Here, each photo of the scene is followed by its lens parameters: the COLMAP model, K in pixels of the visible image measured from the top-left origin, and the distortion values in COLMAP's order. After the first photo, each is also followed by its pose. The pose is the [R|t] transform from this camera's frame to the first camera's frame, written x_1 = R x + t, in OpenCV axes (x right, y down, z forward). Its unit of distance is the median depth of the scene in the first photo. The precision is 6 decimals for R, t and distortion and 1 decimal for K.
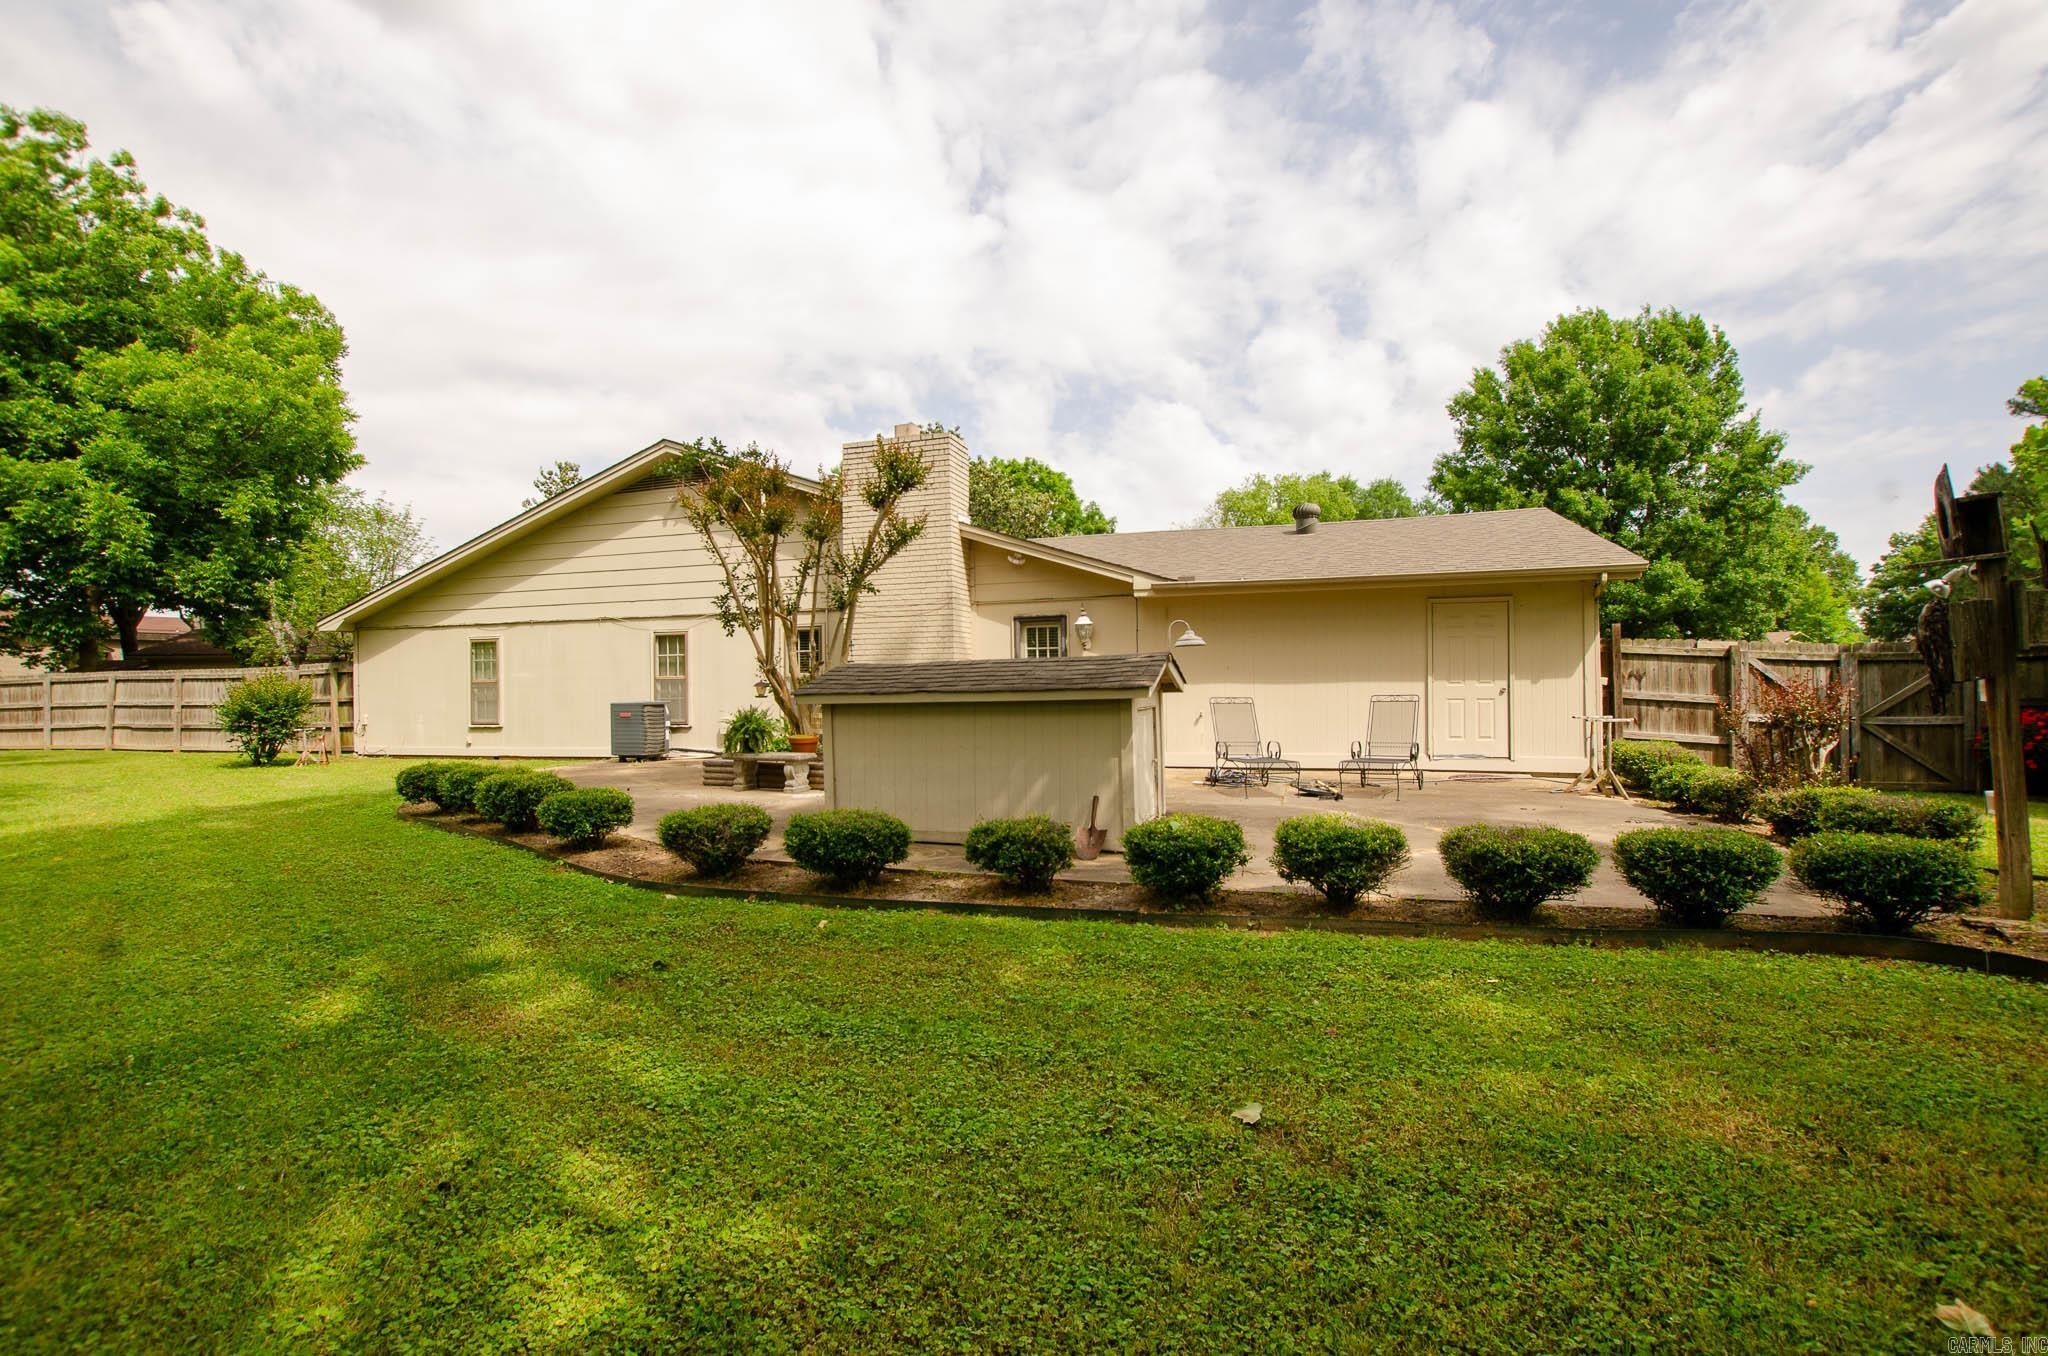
lens RADIAL K [[893.8, 0, 994.5], [0, 893.8, 692.9], [0, 0, 1]] dist [-0.027666, 0.003319]
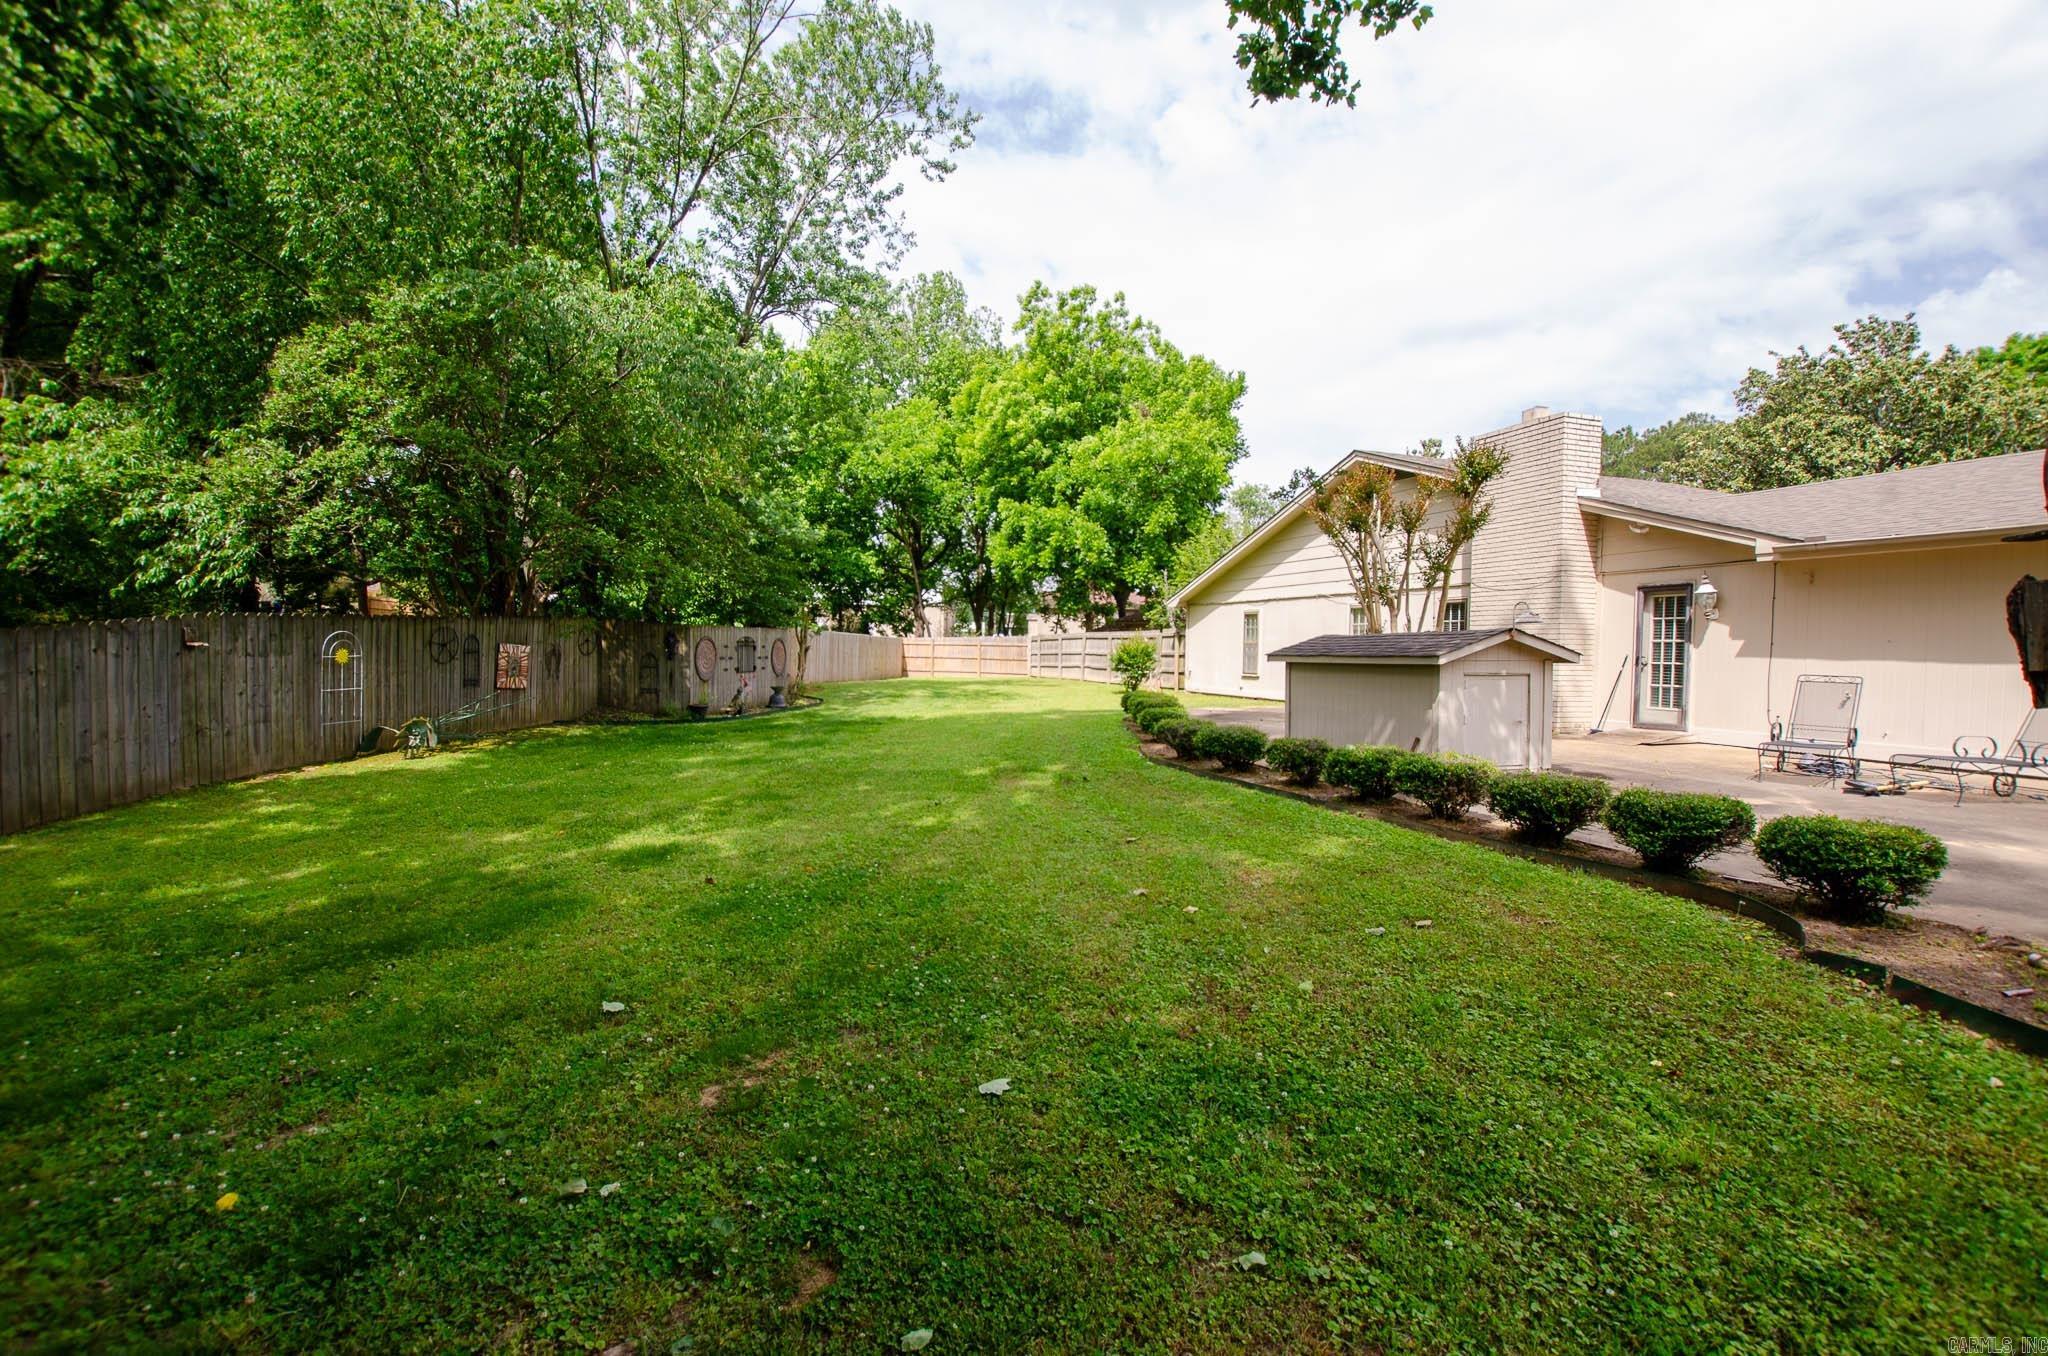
lens RADIAL K [[893.8, 0, 1030.6], [0, 893.8, 675.2], [0, 0, 1]] dist [-0.027666, 0.003319]
pose [[0.592512, 0.043916, -0.804364, 0.341391], [-0.023766, 0.999031, 0.037038, -0.005623], [0.805211, -0.002829, 0.592982, -0.100191]]
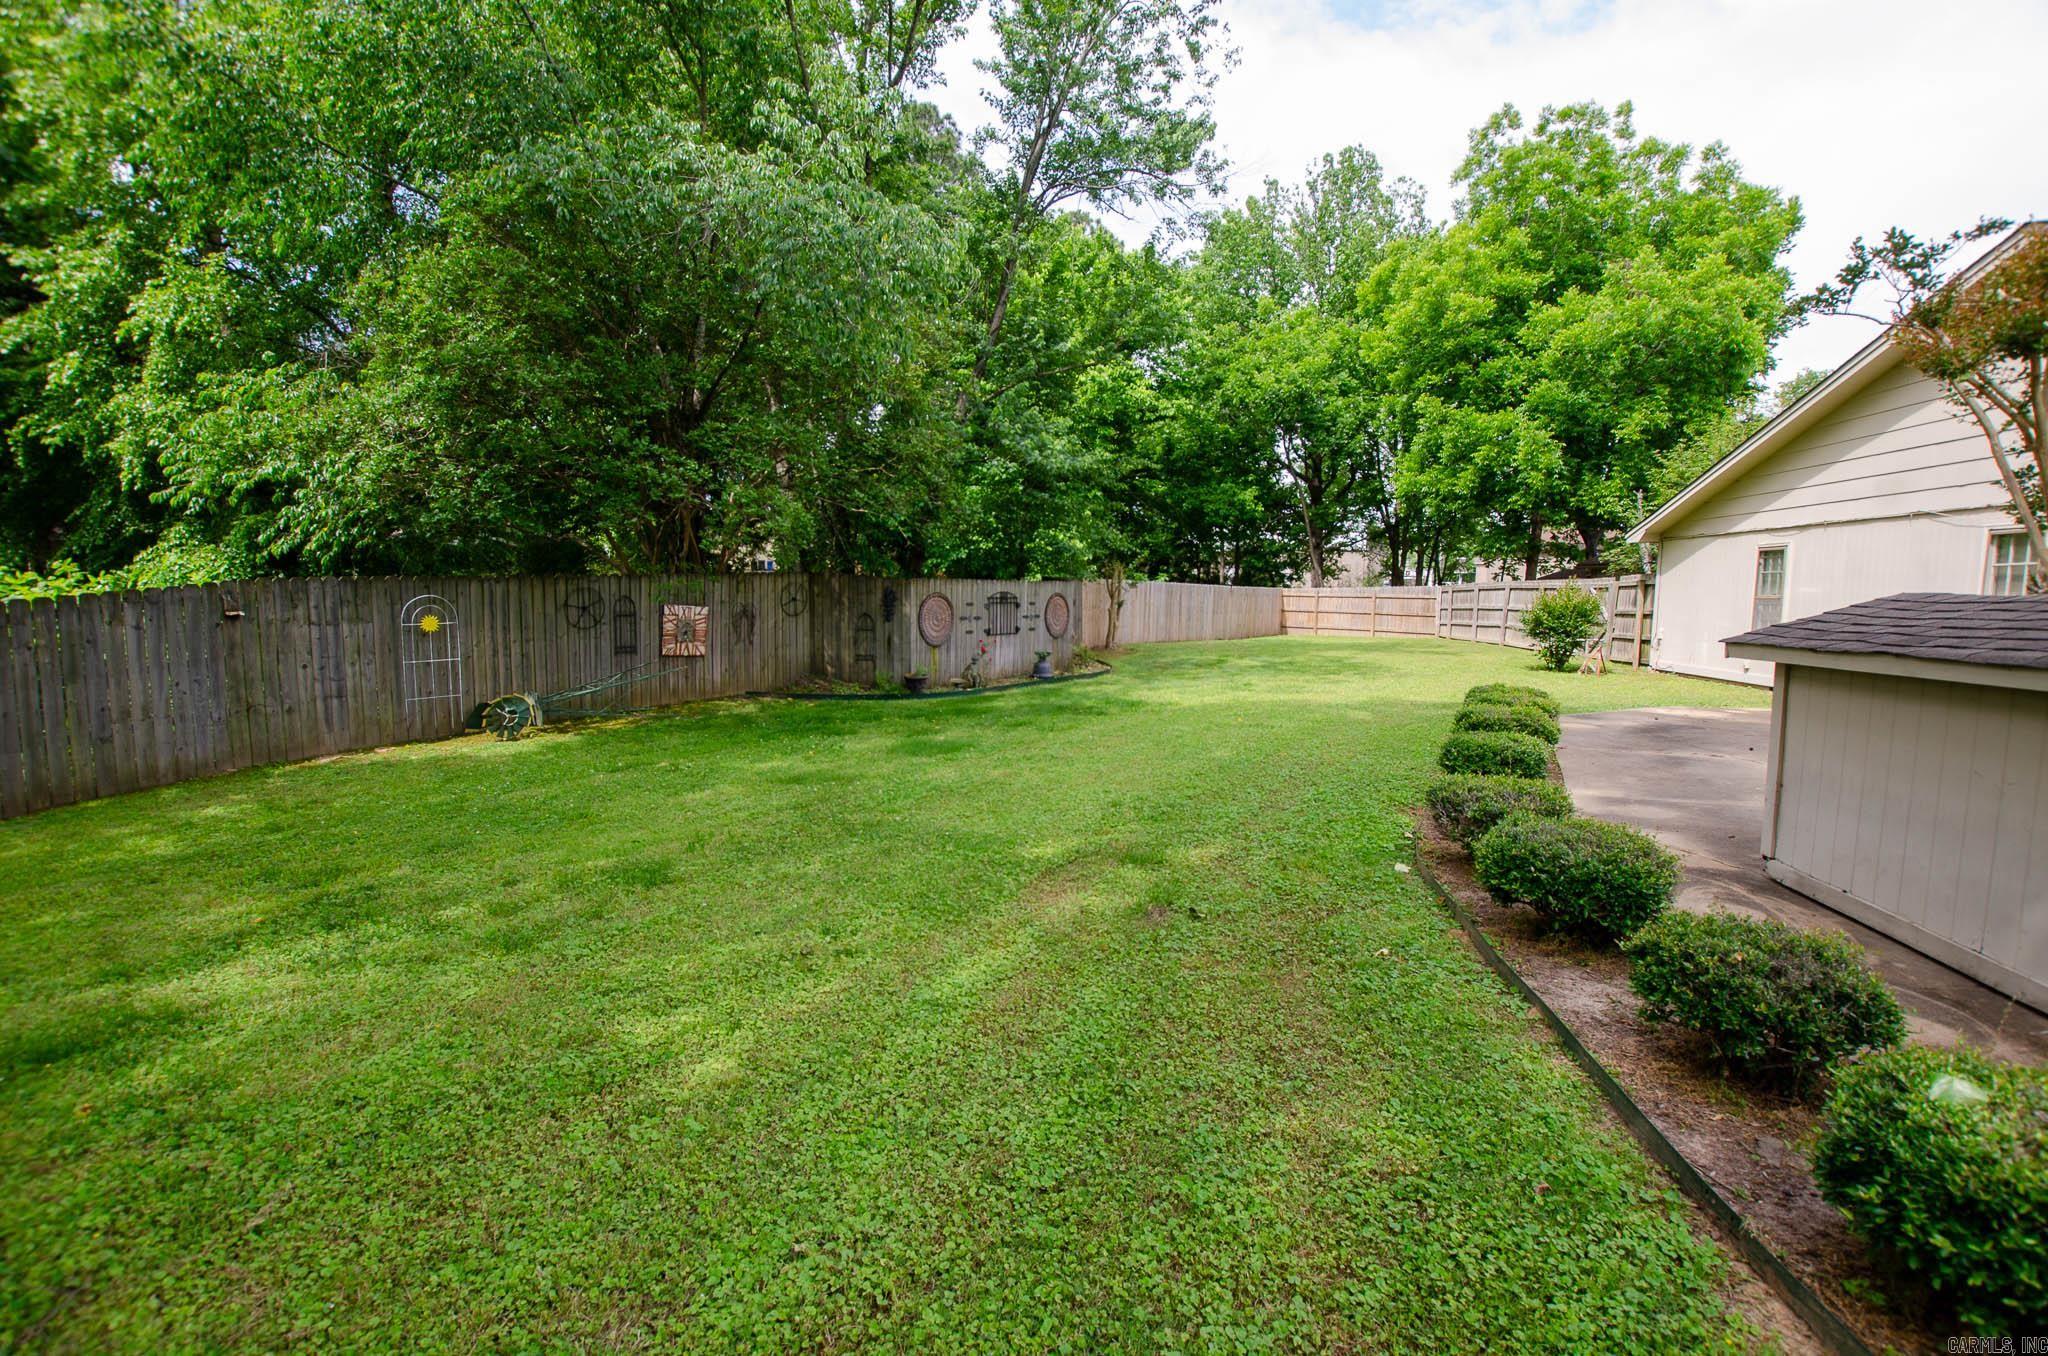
lens RADIAL K [[893.8, 0, 1041.5], [0, 893.8, 676.0], [0, 0, 1]] dist [-0.027666, 0.003319]
pose [[0.155486, 0.105526, -0.982186, 0.146955], [-0.014368, 0.994414, 0.104565, -0.015455], [0.987734, -0.002147, 0.156133, 0.183617]]
